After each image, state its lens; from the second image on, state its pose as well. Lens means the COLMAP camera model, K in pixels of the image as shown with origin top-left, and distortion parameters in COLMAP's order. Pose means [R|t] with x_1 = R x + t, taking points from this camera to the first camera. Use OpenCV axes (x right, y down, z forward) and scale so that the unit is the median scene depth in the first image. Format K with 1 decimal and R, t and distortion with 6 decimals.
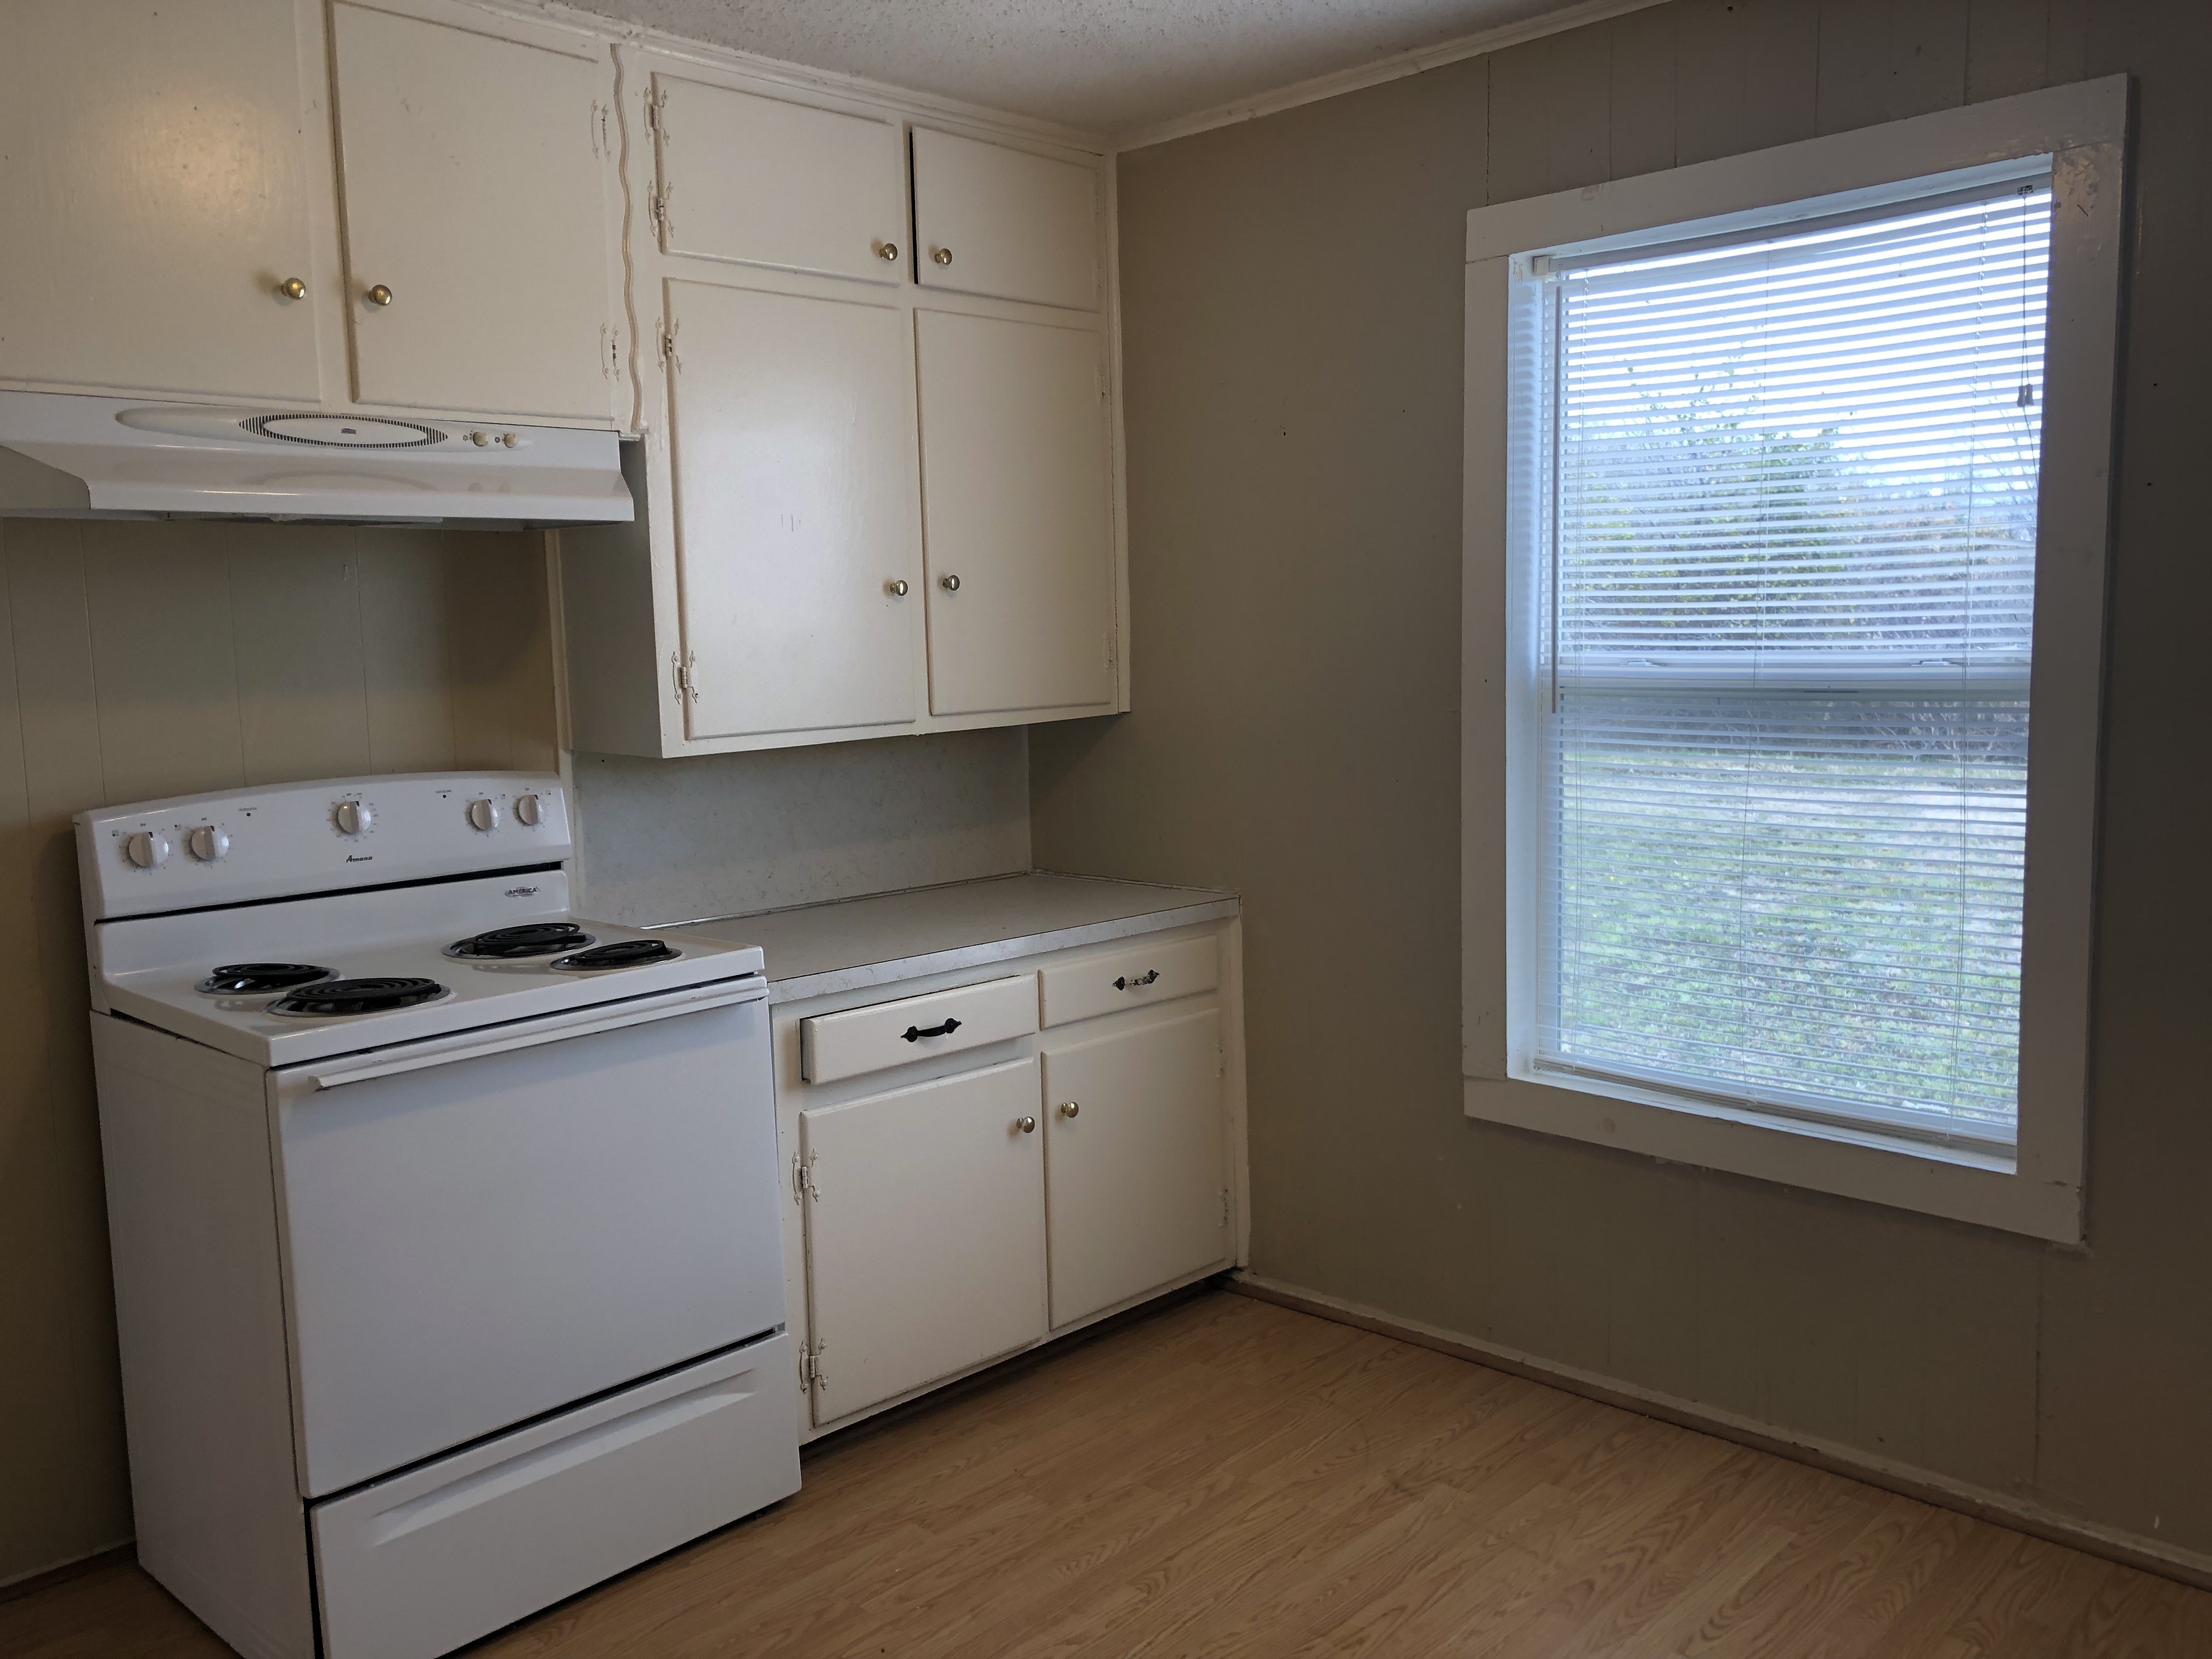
lens RADIAL K [[1822.5, 0, 1108.0], [0, 1822.5, 831.7], [0, 0, 1]] dist [-0.011271, -0.004370]
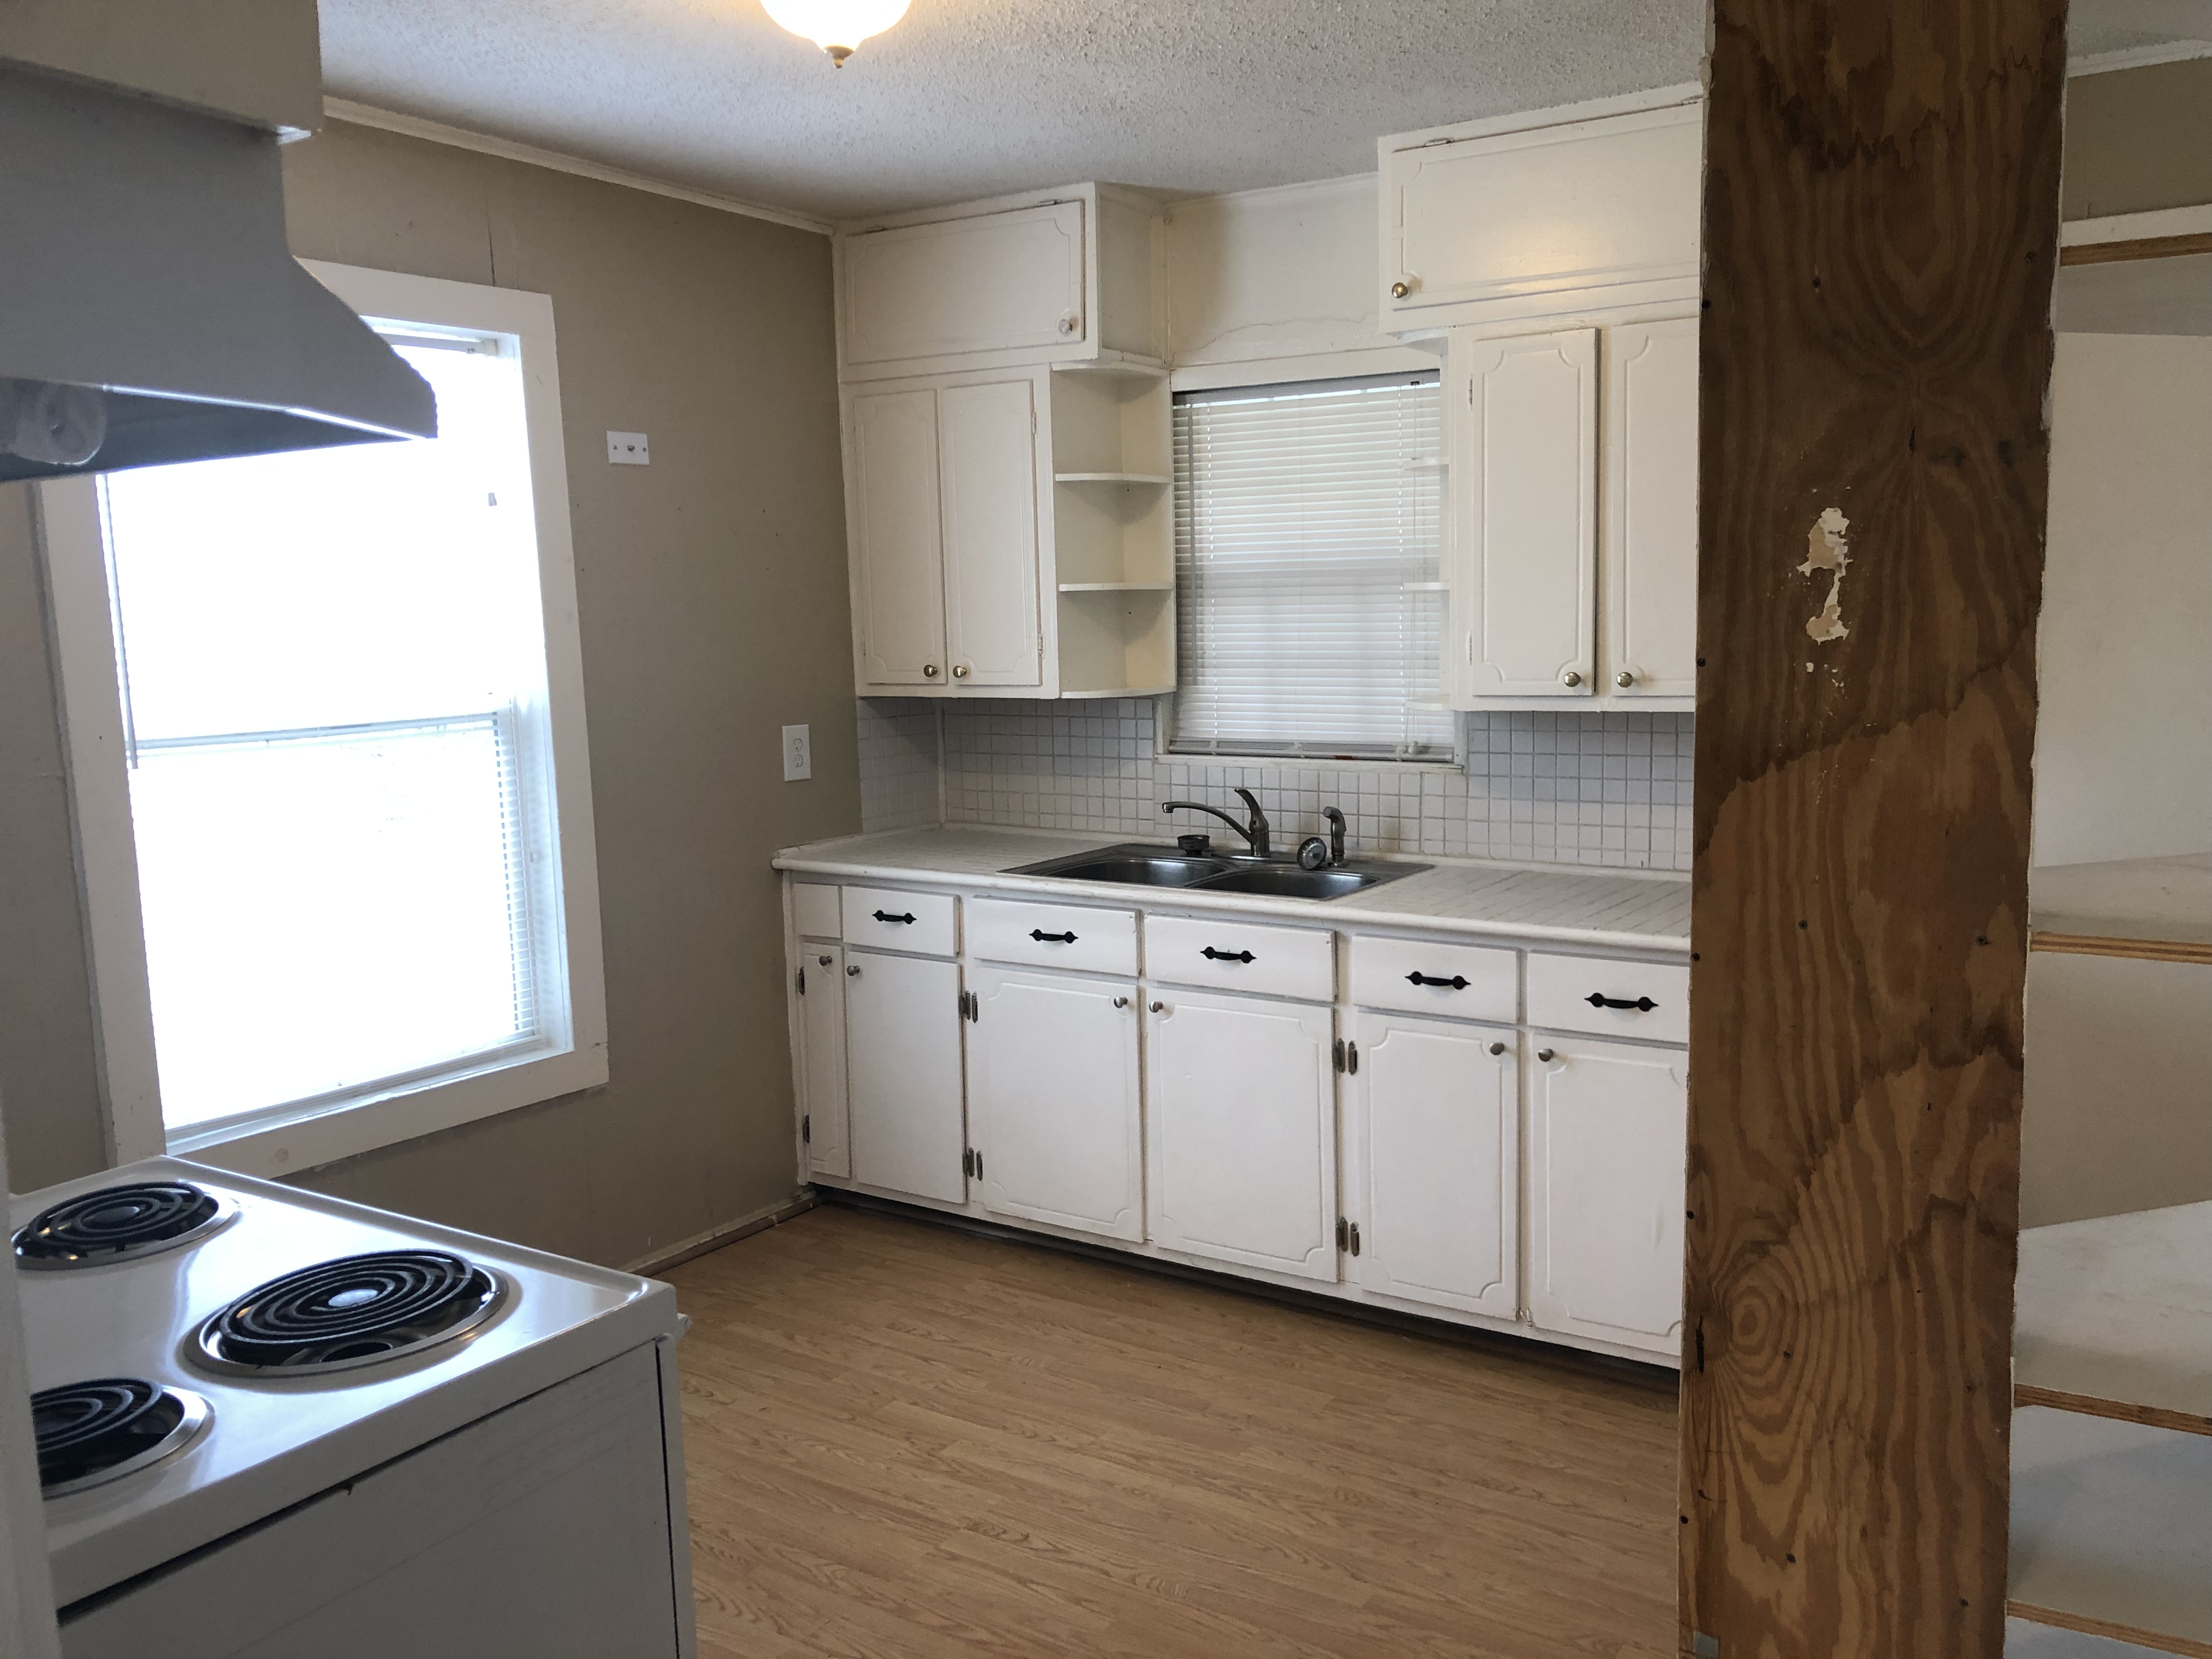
lens RADIAL K [[1822.5, 0, 1109.2], [0, 1822.5, 829.8], [0, 0, 1]] dist [-0.011271, -0.004370]
pose [[-0.174825, -0.107647, 0.978697, -0.943243], [0.137209, 0.981643, 0.132481, -0.109370], [-0.974992, 0.157447, -0.156845, 0.798153]]
